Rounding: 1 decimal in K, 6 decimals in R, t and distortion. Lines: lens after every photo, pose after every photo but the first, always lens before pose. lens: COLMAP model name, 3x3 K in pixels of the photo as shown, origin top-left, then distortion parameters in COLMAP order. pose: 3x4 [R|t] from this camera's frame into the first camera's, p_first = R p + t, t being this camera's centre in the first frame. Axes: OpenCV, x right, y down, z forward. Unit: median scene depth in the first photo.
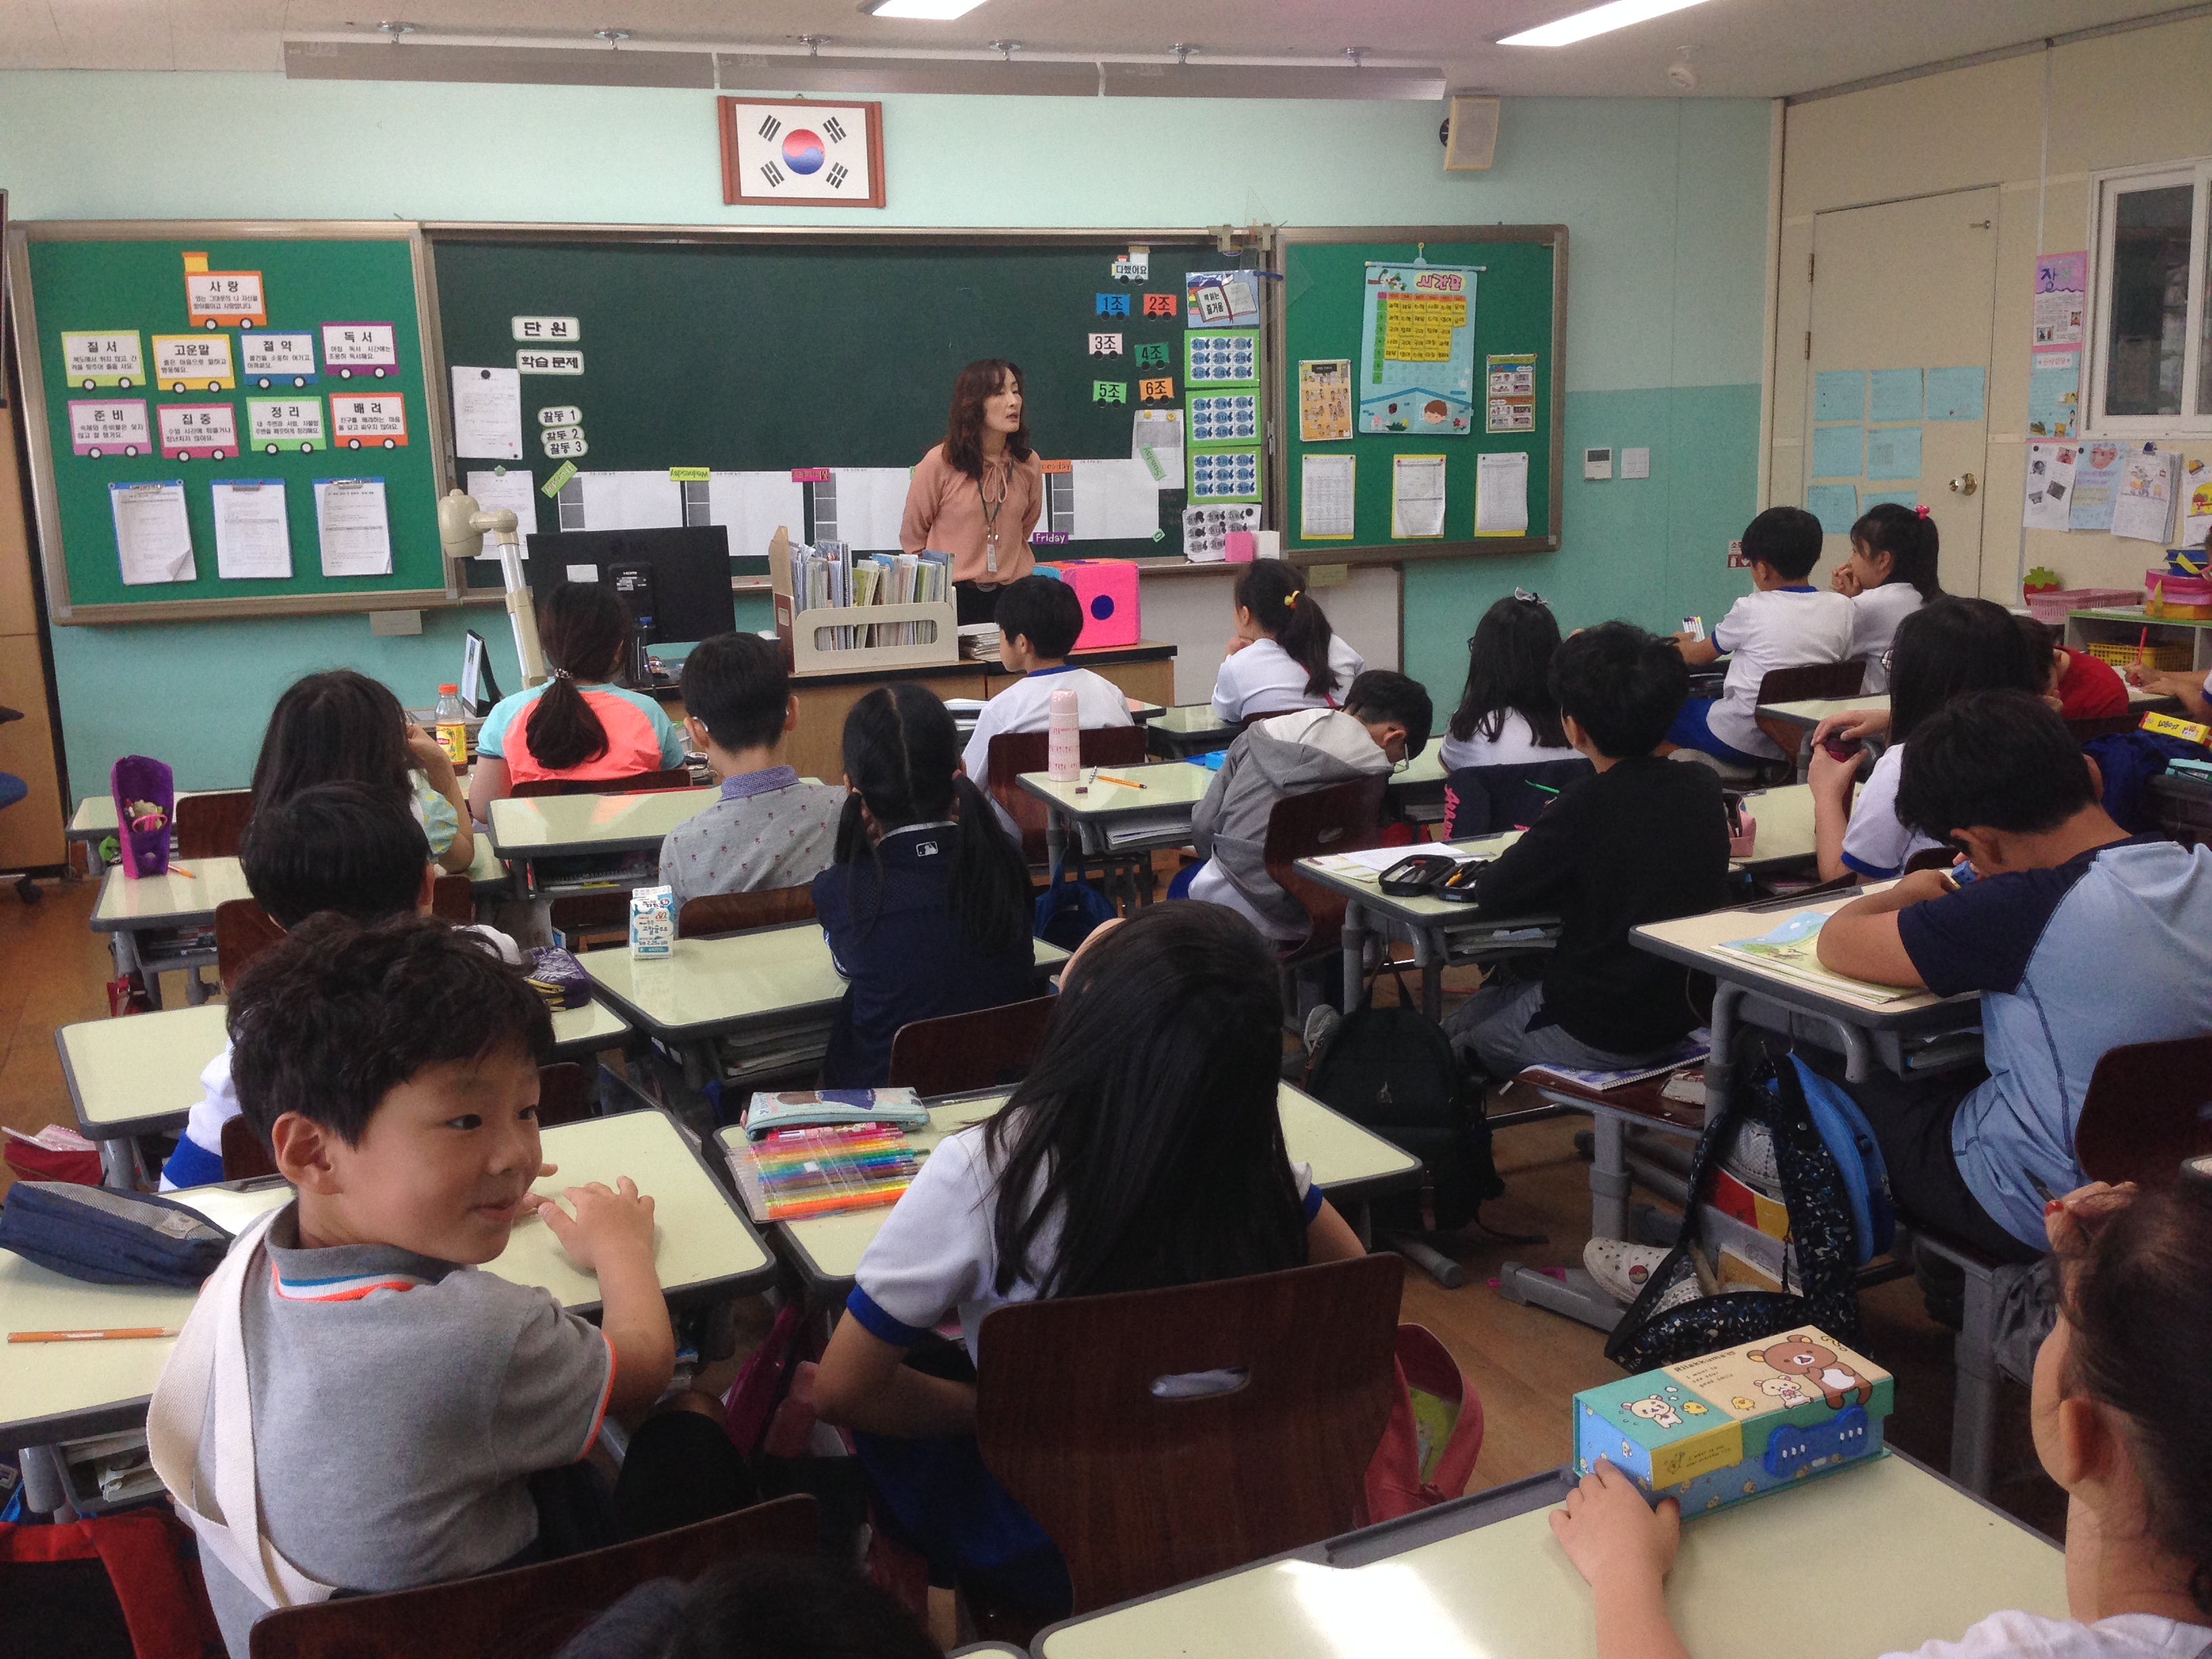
lens RADIAL K [[2060.9, 0, 1108.9], [0, 2060.9, 857.5], [0, 0, 1]] dist [0.158636, -0.270281]
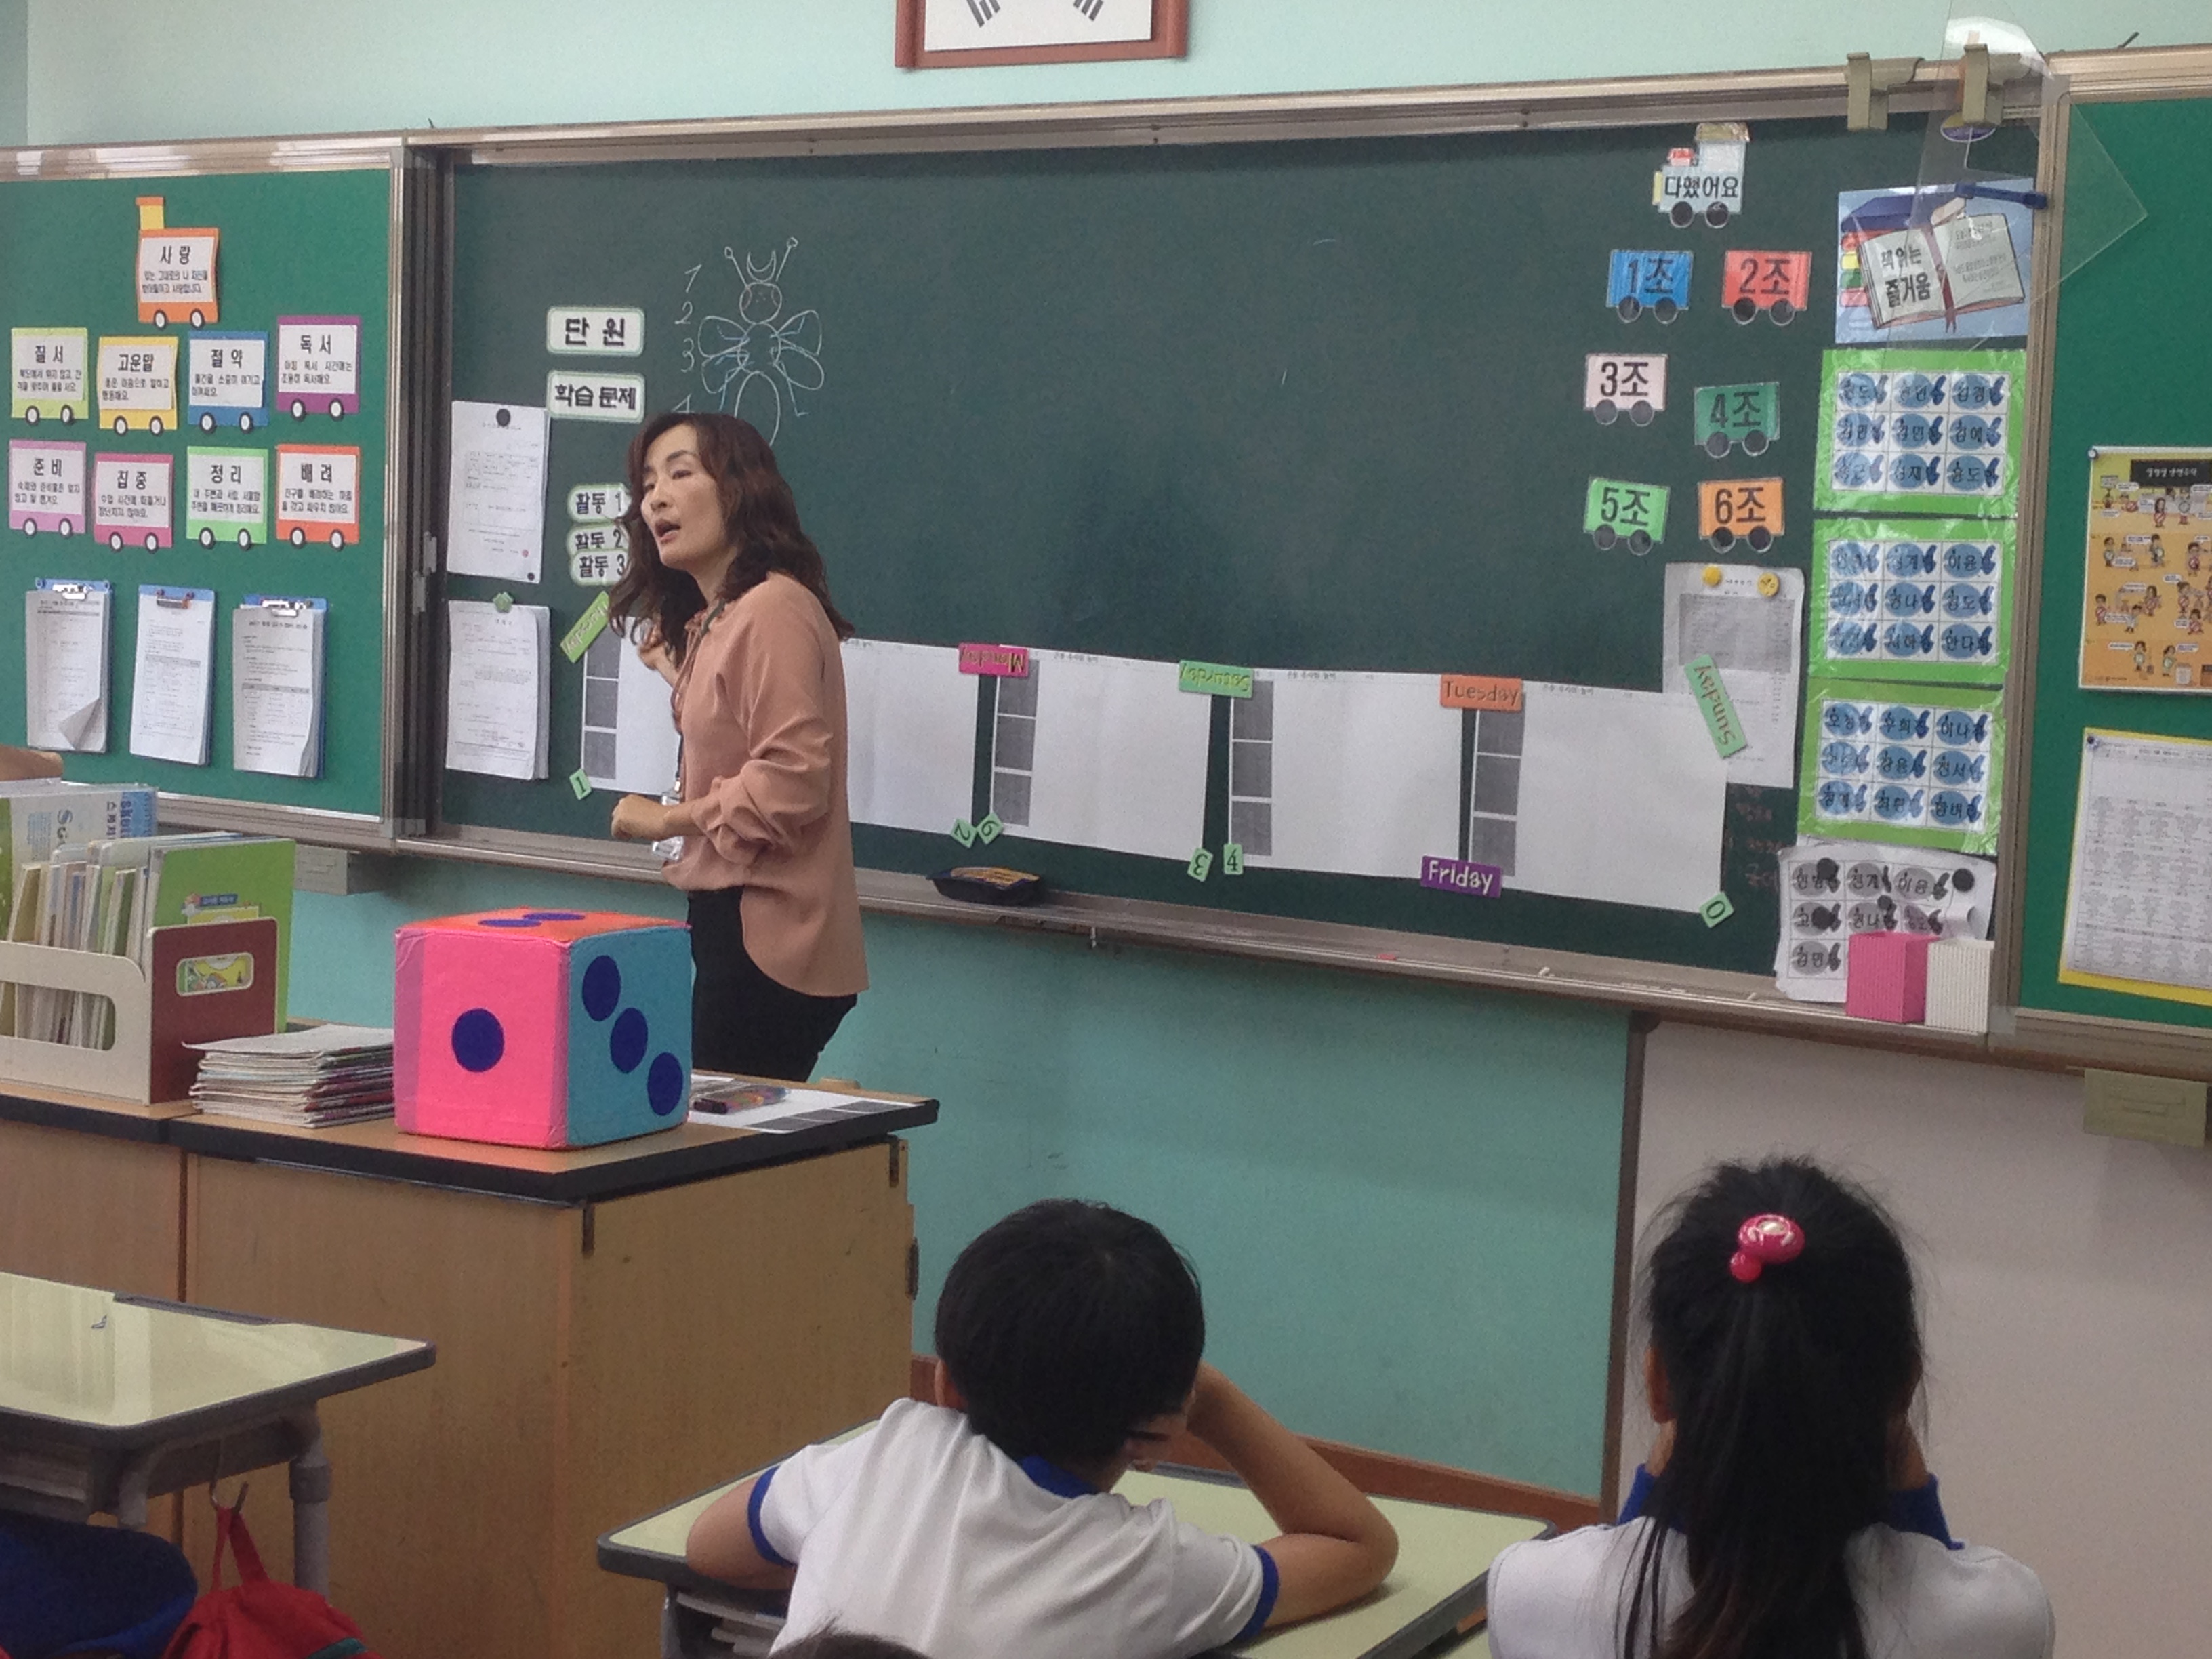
lens RADIAL K [[3933.0, 0, 1101.0], [0, 3933.0, 839.5], [0, 0, 1]] dist [0.024897, 0.330031]
pose [[0.536102, 0.122827, -0.835170, 0.590215], [-0.215378, 0.976516, 0.005362, -0.166003], [0.816215, 0.177003, 0.549966, 0.607774]]
